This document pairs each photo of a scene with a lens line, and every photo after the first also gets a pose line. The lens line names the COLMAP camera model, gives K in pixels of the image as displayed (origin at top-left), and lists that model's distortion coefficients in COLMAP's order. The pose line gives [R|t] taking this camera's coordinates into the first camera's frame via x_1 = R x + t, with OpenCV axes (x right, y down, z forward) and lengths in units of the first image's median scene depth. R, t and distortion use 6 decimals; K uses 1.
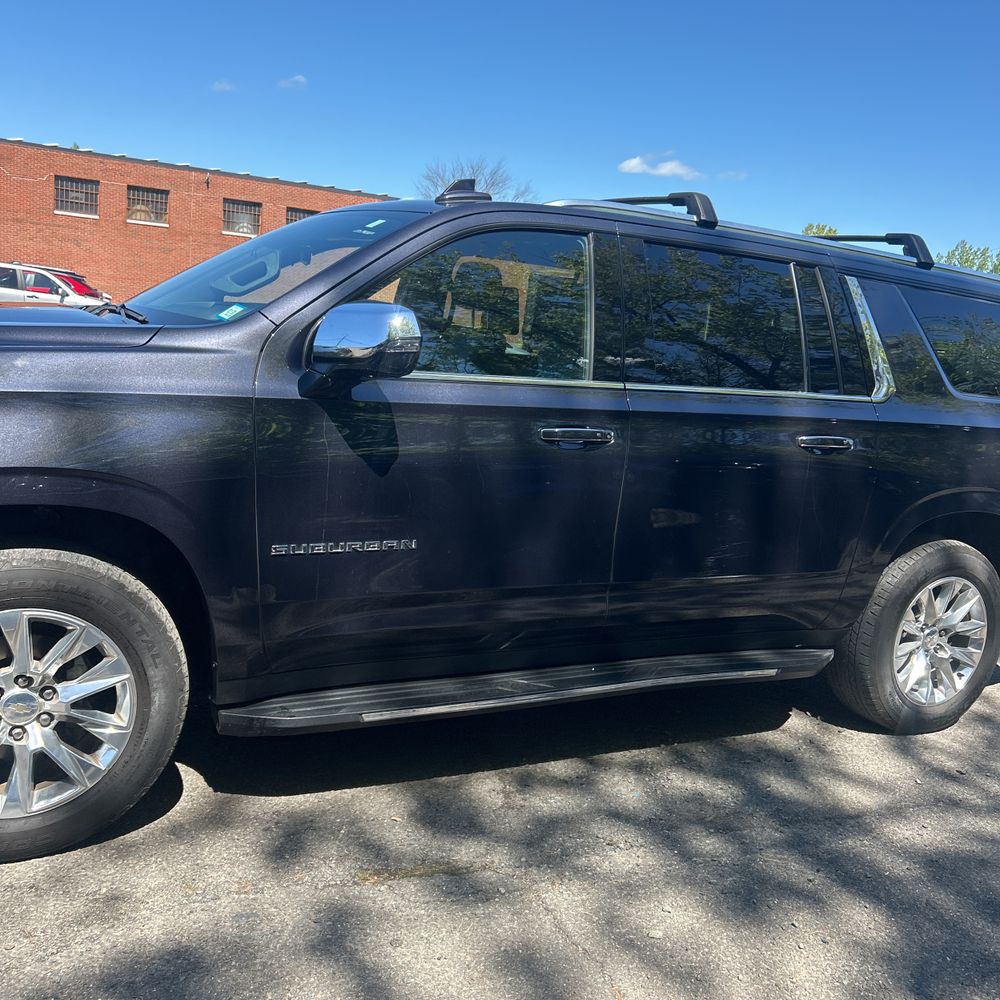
lens RADIAL K [[980.3, 0, 500.0], [0, 980.3, 500.0], [0, 0, 1]] dist [0.094186, -0.126513]
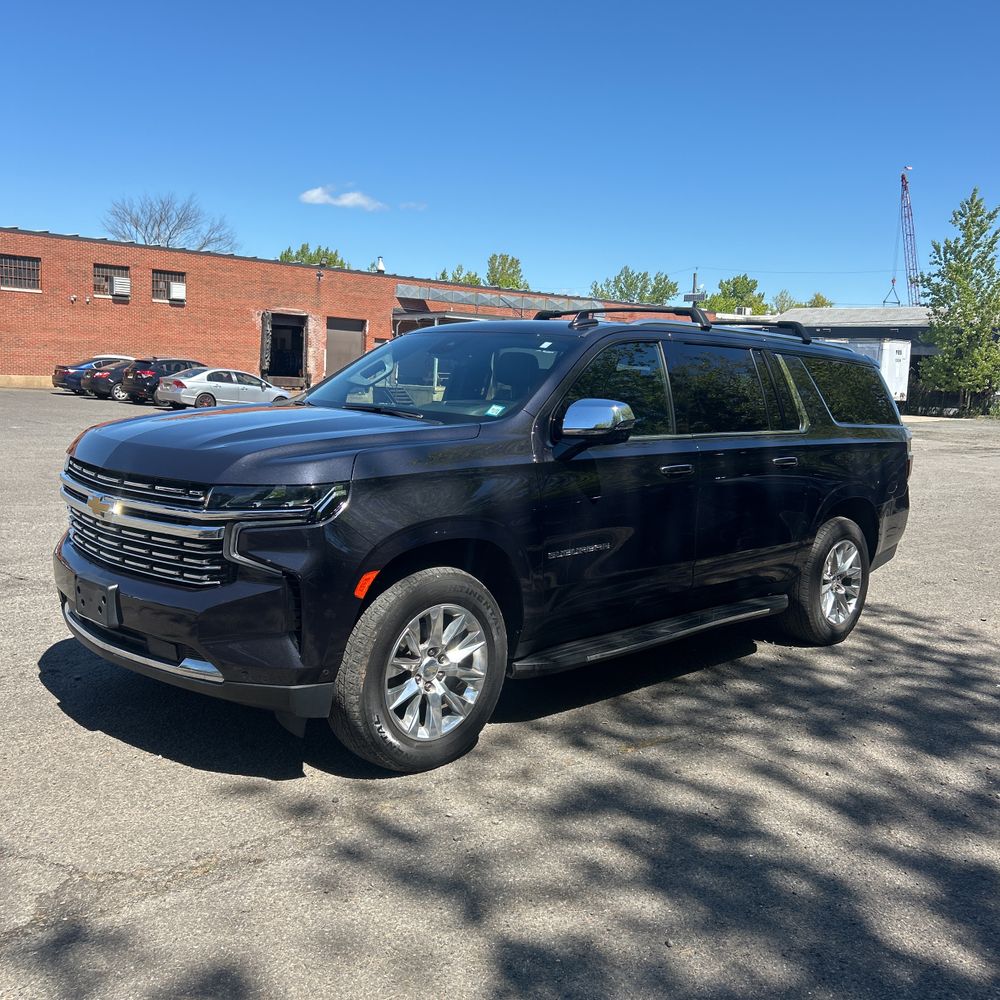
lens RADIAL K [[1028.3, 0, 471.3], [0, 1028.3, 504.1], [0, 0, 1]] dist [0.088046, -0.026261]
pose [[0.953251, -0.093243, 0.287433, -0.707875], [0.100946, 0.994819, -0.012064, -0.022431], [-0.284819, 0.040515, 0.957725, -0.494618]]
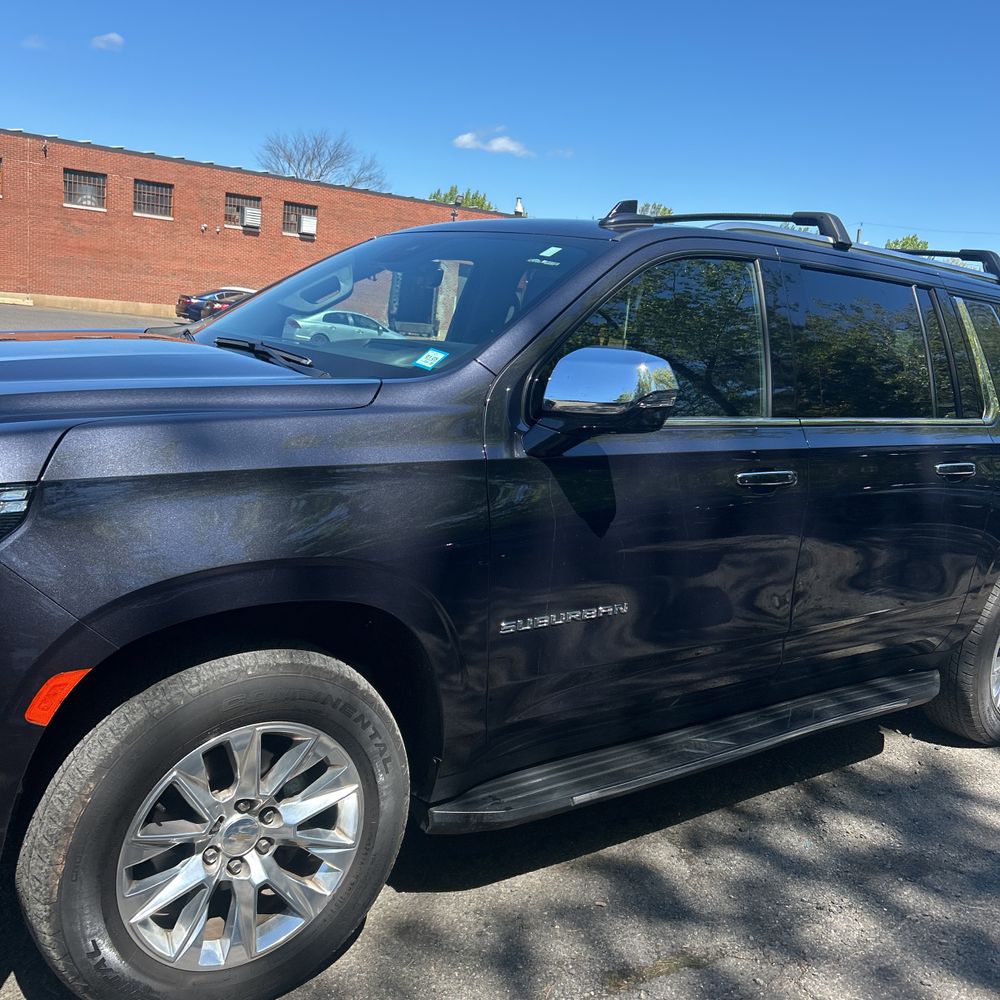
lens RADIAL K [[980.3, 0, 500.0], [0, 980.3, 500.0], [0, 0, 1]] dist [0.094186, -0.126513]
pose [[0.985043, -0.034641, 0.168792, -0.322892], [0.030263, 0.999137, 0.028440, -0.077423], [-0.169631, -0.022907, 0.985241, 0.110384]]
